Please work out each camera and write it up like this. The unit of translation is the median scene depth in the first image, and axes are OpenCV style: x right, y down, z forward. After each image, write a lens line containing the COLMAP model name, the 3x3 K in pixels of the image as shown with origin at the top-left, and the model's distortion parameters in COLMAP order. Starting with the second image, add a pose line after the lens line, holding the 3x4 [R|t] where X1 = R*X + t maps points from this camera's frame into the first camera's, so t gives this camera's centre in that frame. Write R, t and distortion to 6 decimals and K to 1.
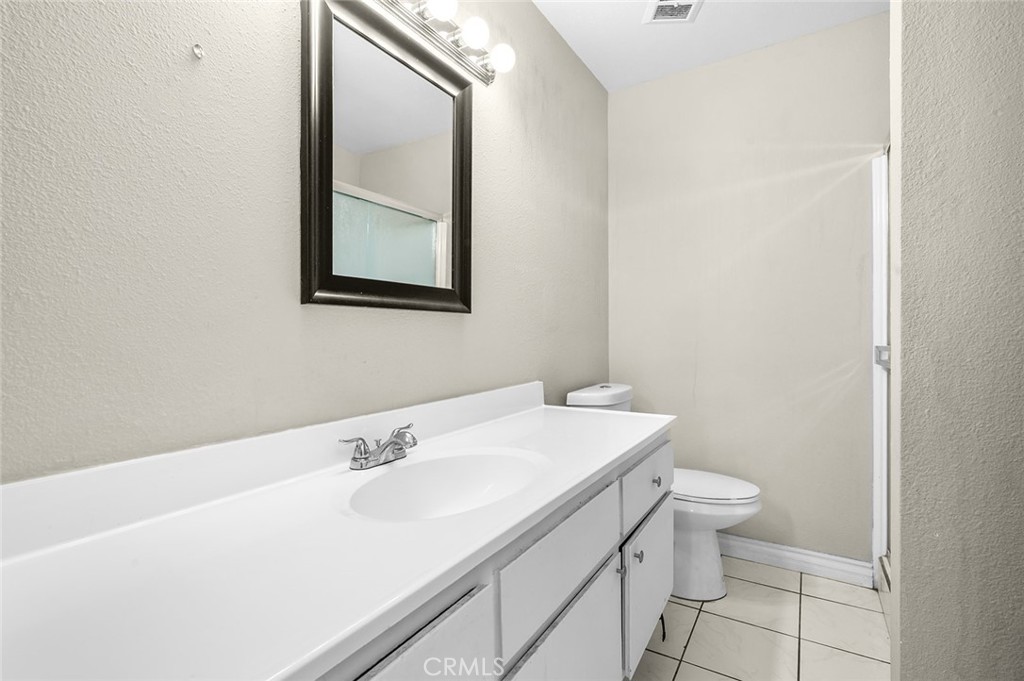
lens RADIAL K [[473.2, 0, 524.2], [0, 473.2, 340.6], [0, 0, 1]] dist [-0.000004, -0.000003]
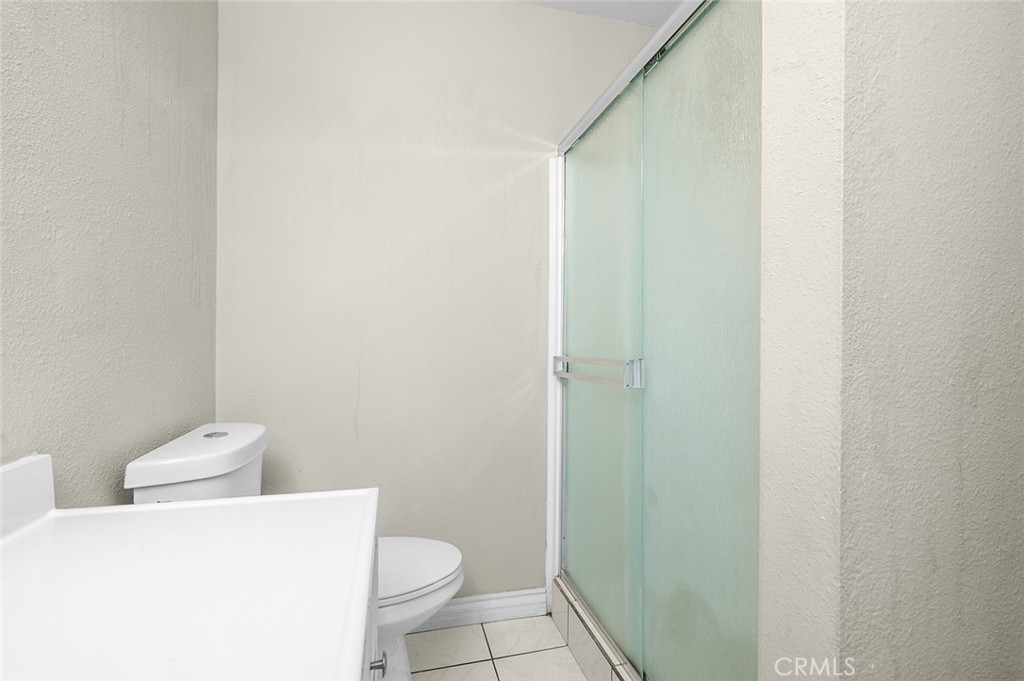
lens RADIAL K [[473.2, 0, 524.2], [0, 473.2, 340.6], [0, 0, 1]] dist [-0.000004, -0.000003]
pose [[0.702150, 0.010515, 0.711952, 0.031123], [-0.005557, 0.999941, -0.009288, -0.010327], [-0.712008, 0.002566, 0.702167, 0.373548]]
